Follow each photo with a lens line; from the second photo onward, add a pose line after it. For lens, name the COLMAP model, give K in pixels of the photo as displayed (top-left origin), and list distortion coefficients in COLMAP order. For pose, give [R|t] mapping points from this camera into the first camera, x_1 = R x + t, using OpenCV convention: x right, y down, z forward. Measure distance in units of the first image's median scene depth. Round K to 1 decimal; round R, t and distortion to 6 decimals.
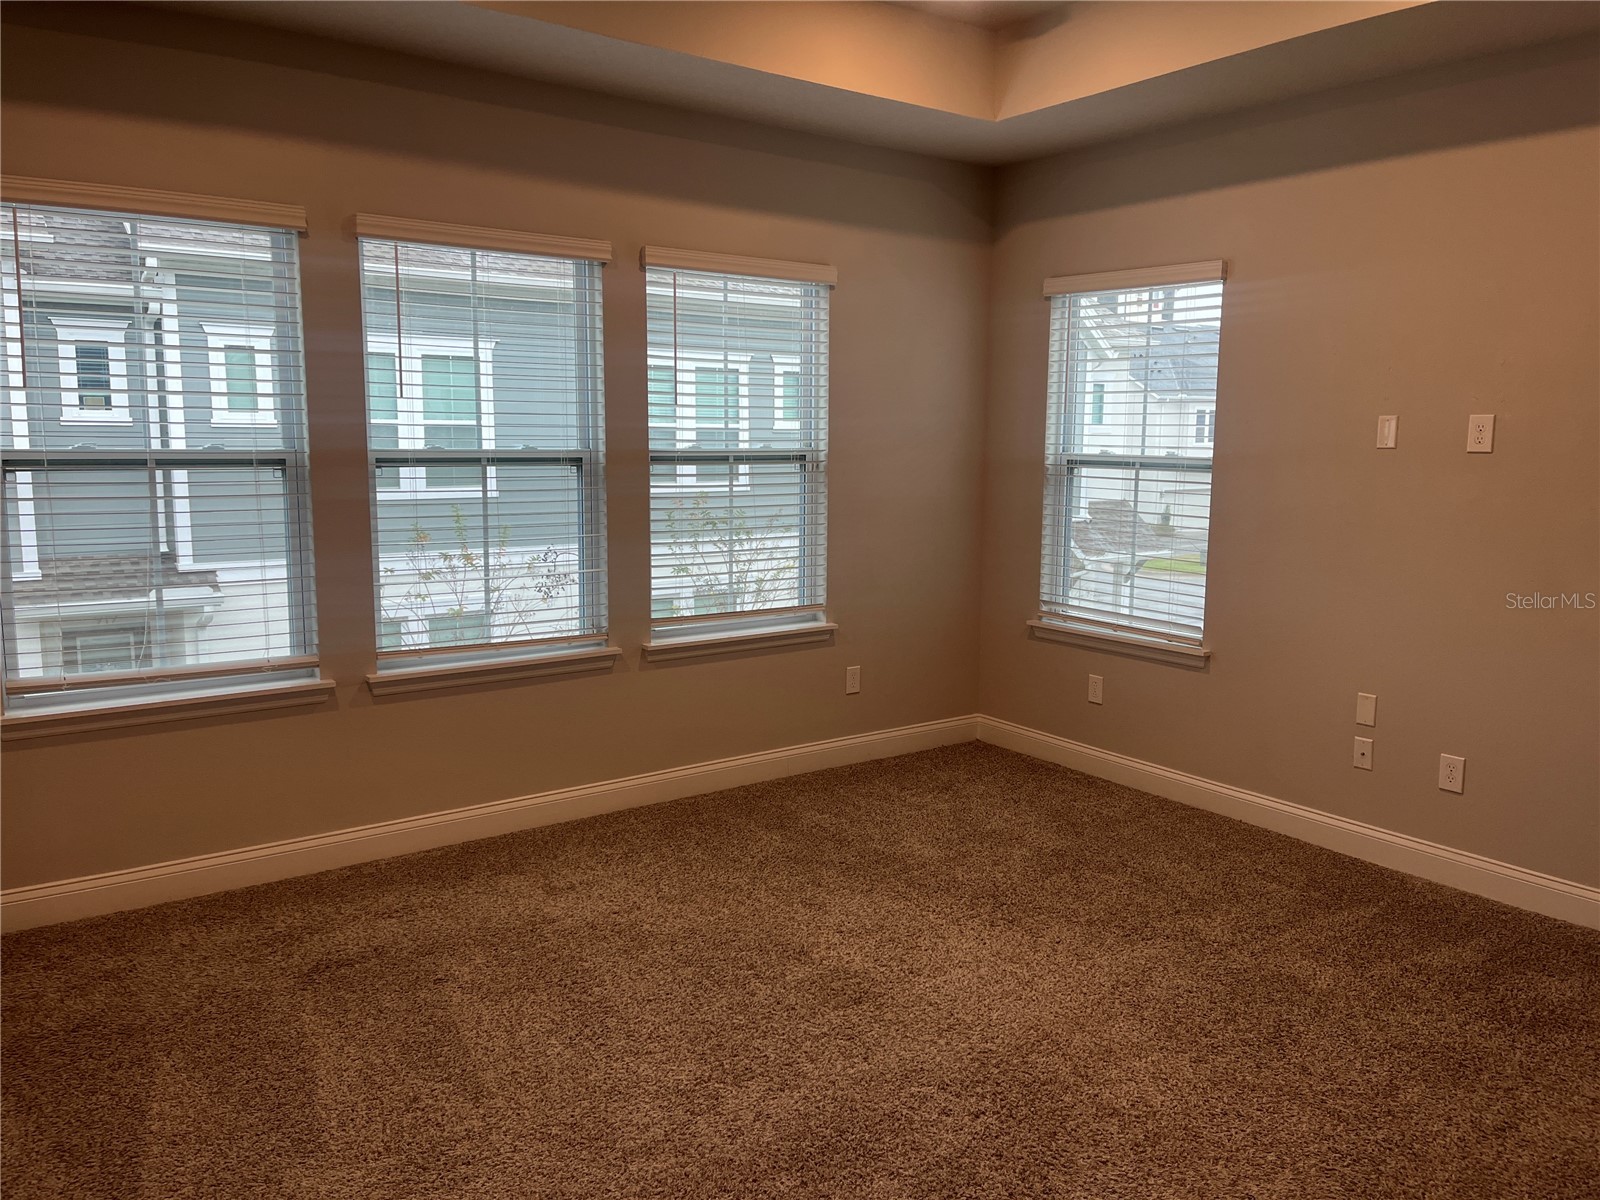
lens RADIAL K [[1219.8, 0, 800.0], [0, 1219.8, 600.0], [0, 0, 1]] dist [0.063157, -0.066090]
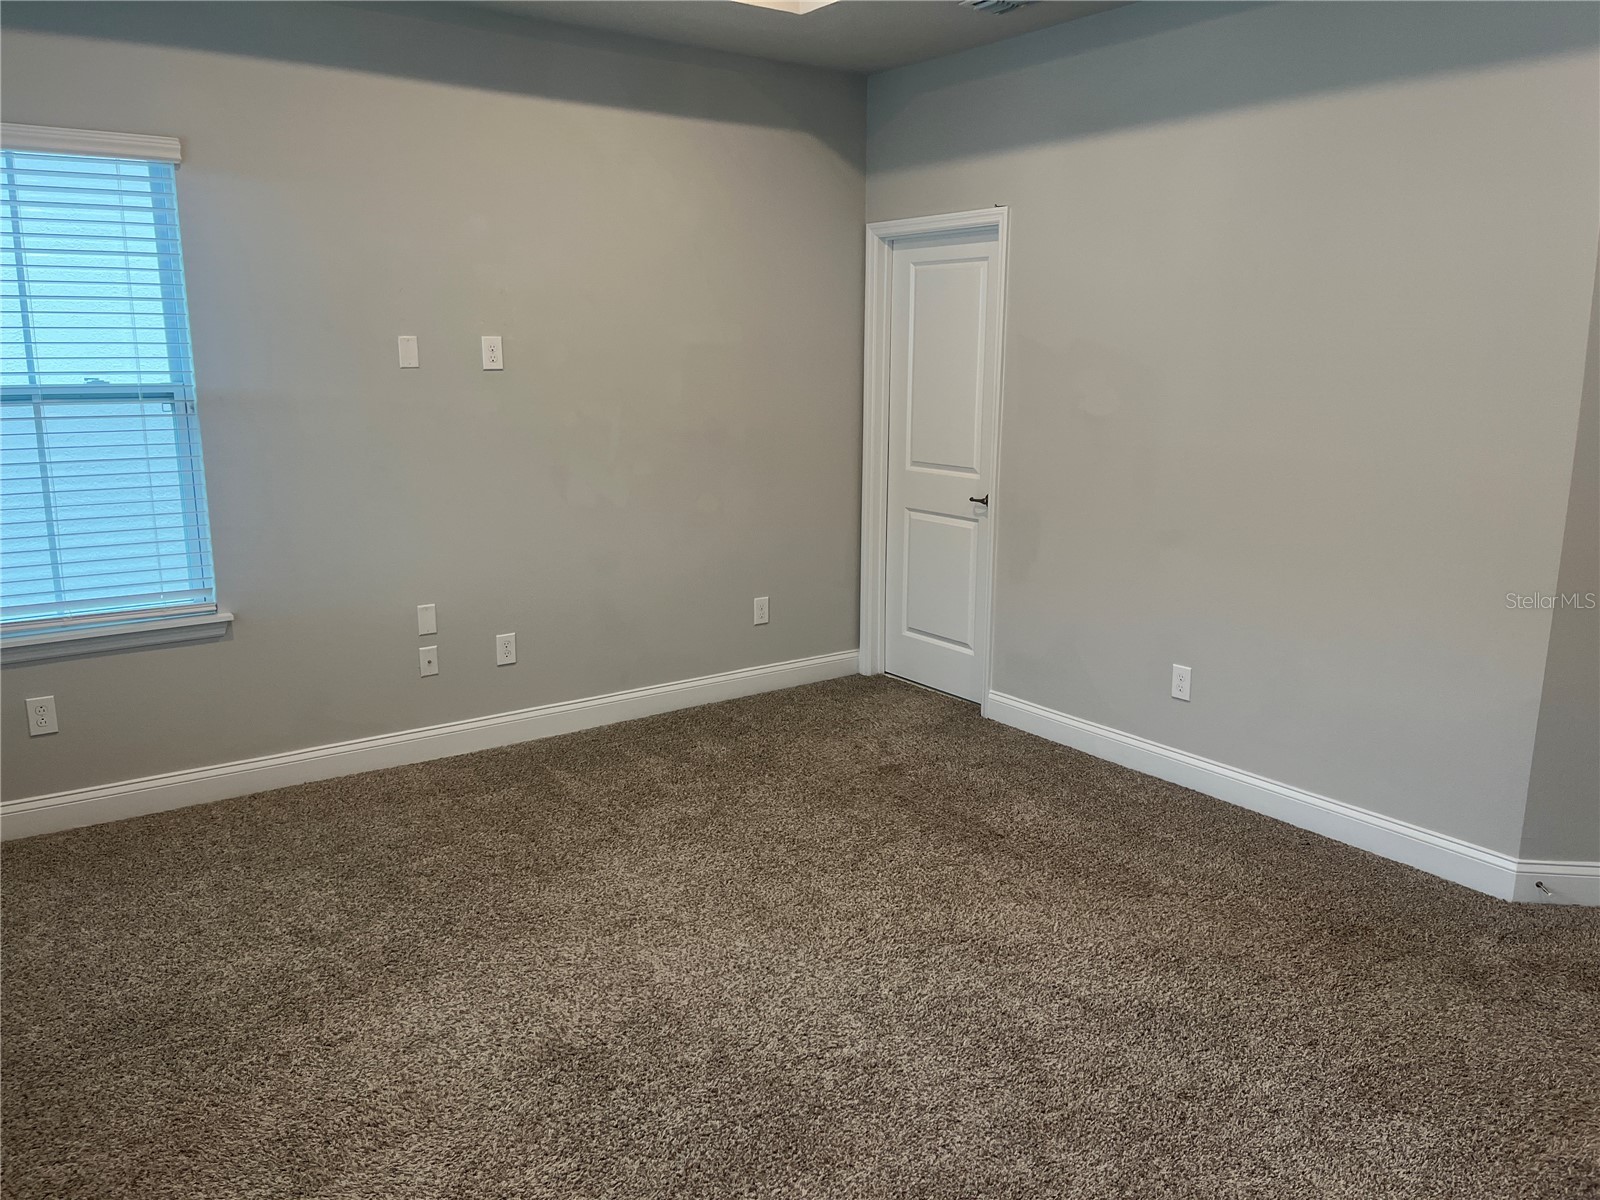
lens RADIAL K [[1219.8, 0, 800.0], [0, 1219.8, 600.0], [0, 0, 1]] dist [0.063157, -0.066090]
pose [[-0.007849, -0.209398, 0.977799, -0.560194], [0.139342, 0.968060, 0.208431, -0.100500], [-0.990213, 0.137884, 0.021580, 0.658552]]
